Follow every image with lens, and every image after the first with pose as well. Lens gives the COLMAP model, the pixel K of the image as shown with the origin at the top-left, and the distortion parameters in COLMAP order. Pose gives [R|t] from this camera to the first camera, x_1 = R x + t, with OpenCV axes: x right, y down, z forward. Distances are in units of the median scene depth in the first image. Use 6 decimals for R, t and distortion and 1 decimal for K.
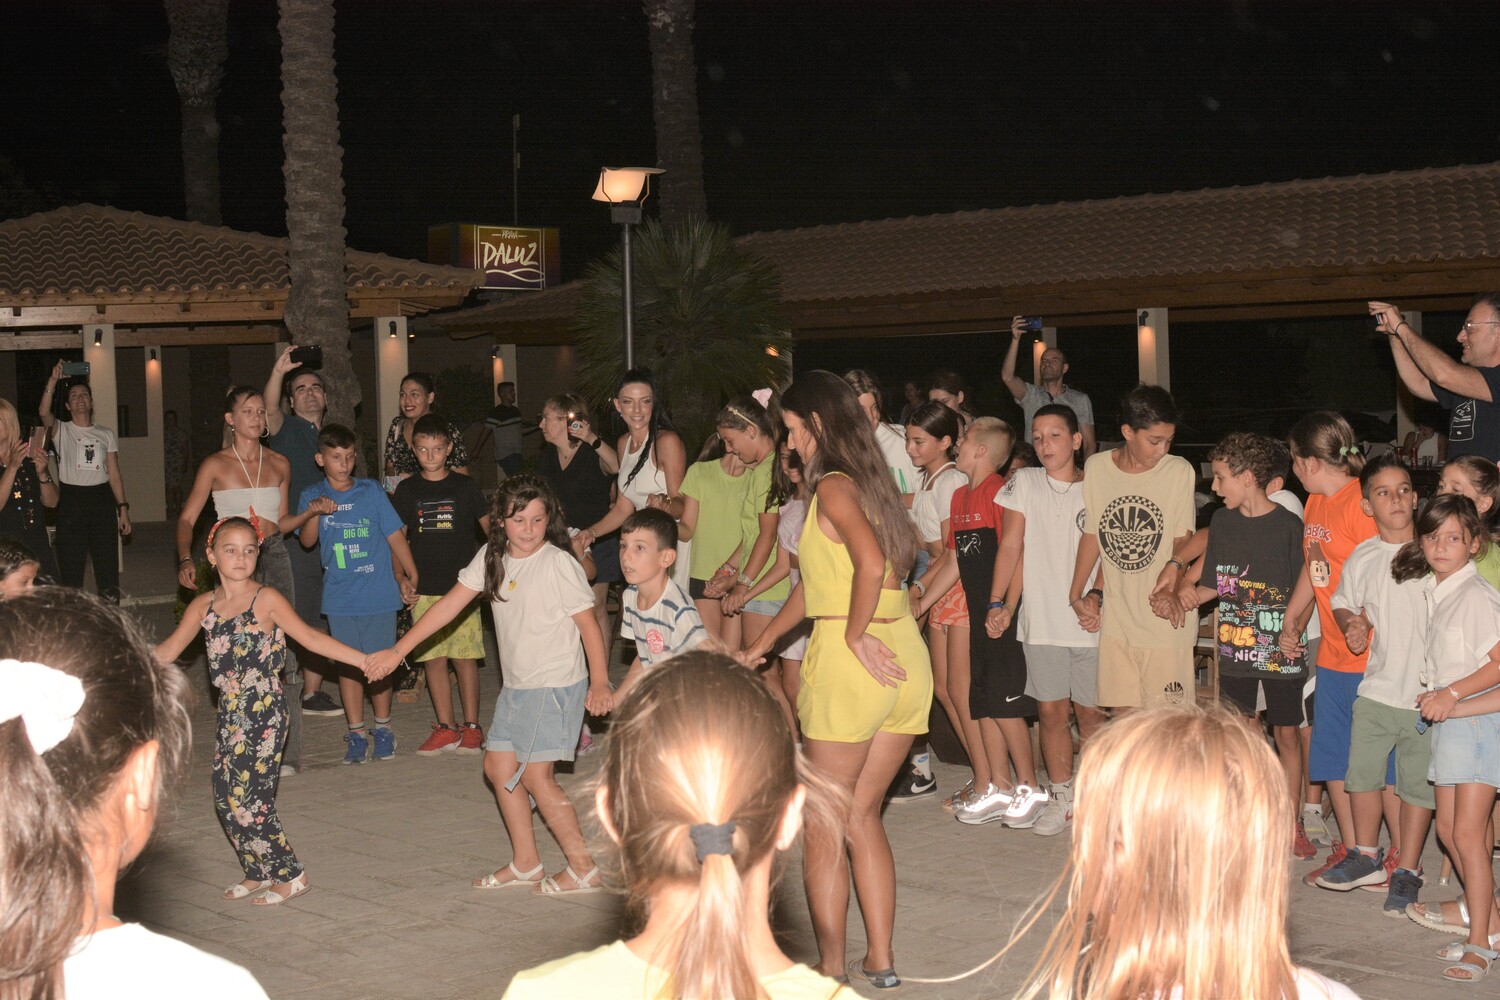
lens RADIAL K [[2299.1, 0, 753.7], [0, 2299.1, 449.5], [0, 0, 1]] dist [-0.172854, 0.183750]
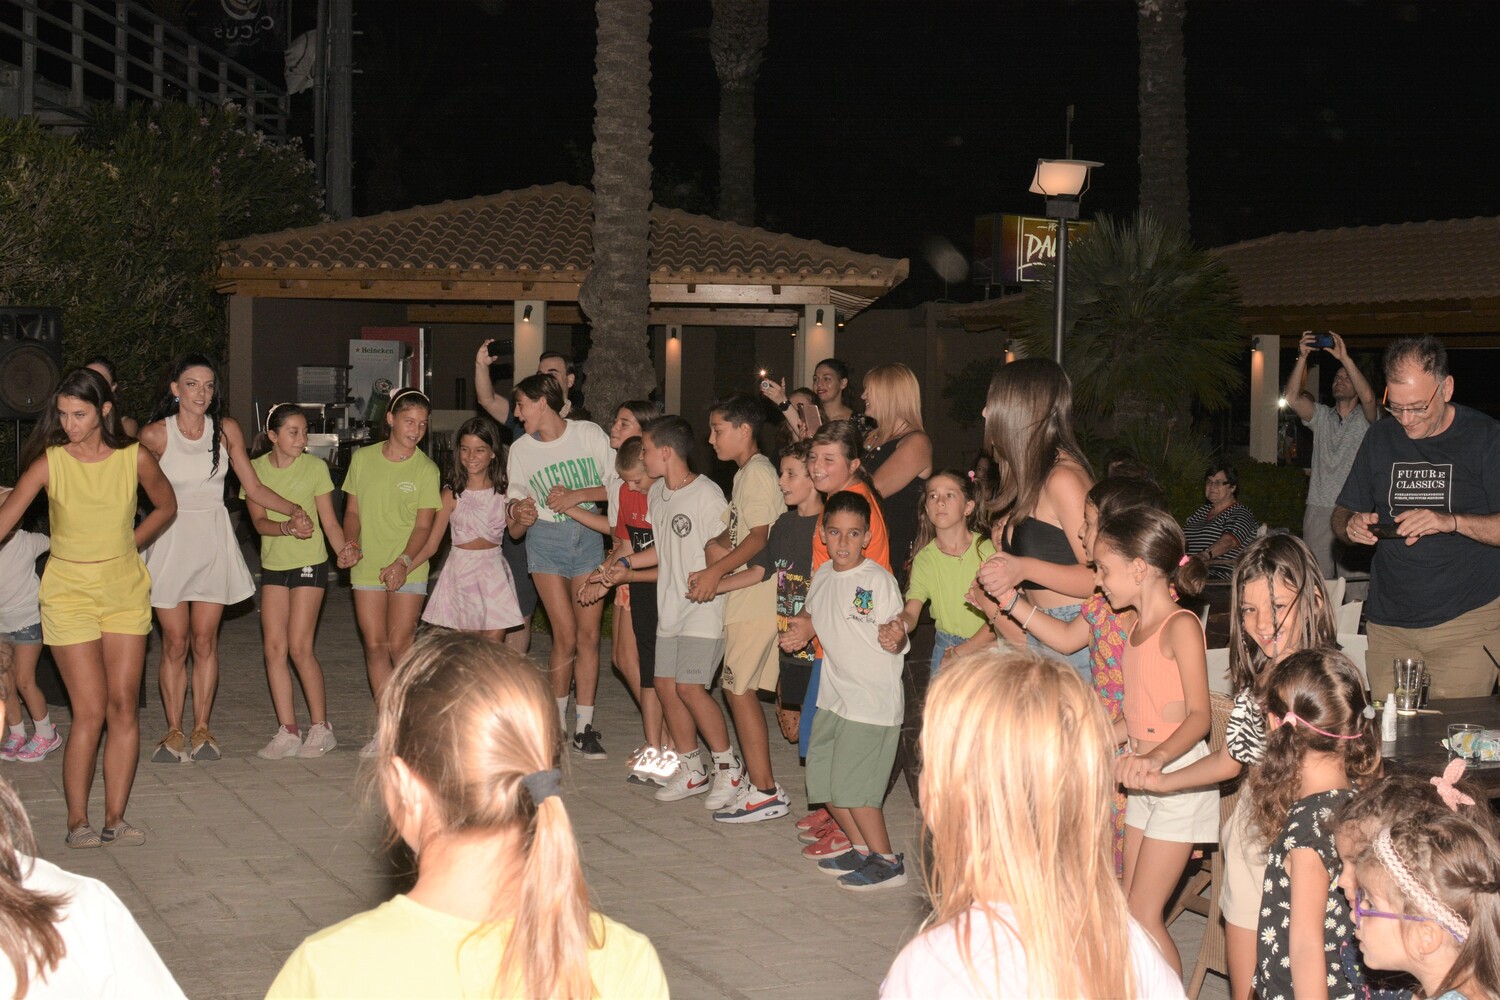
lens RADIAL K [[2299.1, 0, 753.7], [0, 2299.1, 449.5], [0, 0, 1]] dist [-0.172854, 0.183750]
pose [[0.948385, 0.056105, -0.312119, 0.179231], [-0.054957, 0.998411, 0.012479, -0.008755], [0.312323, 0.005319, 0.949961, 0.065185]]
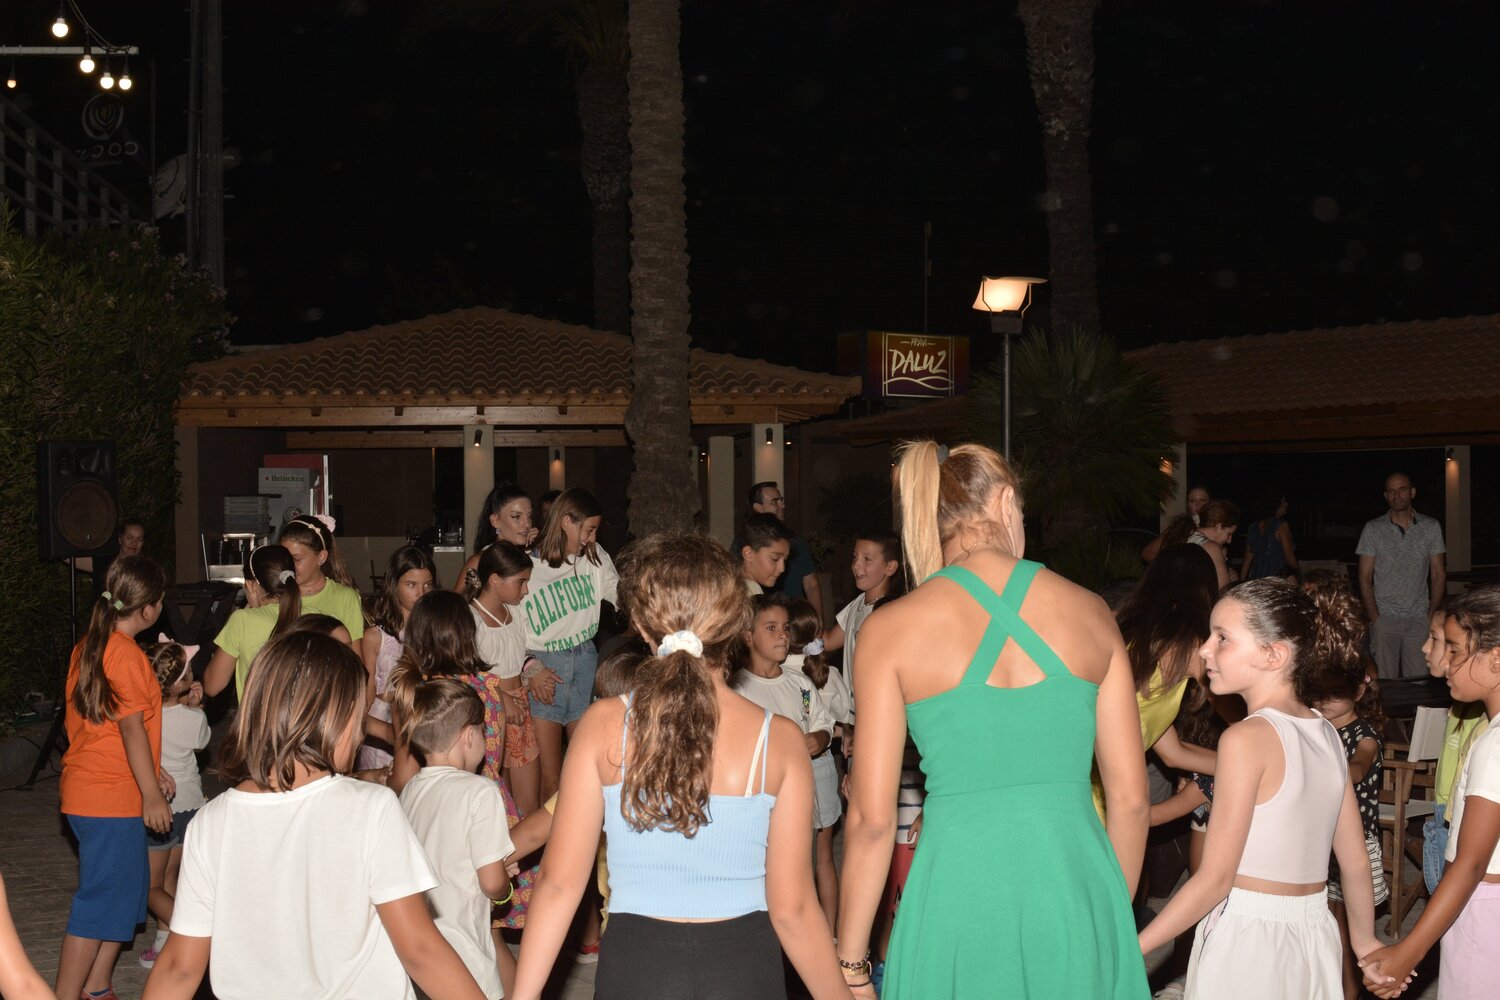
lens RADIAL K [[2299.1, 0, 753.7], [0, 2299.1, 449.5], [0, 0, 1]] dist [-0.172854, 0.183750]
pose [[0.980007, 0.018775, -0.198073, 0.048169], [-0.027910, 0.998667, -0.043427, -0.004055], [0.196994, 0.048087, 0.979225, 0.022459]]
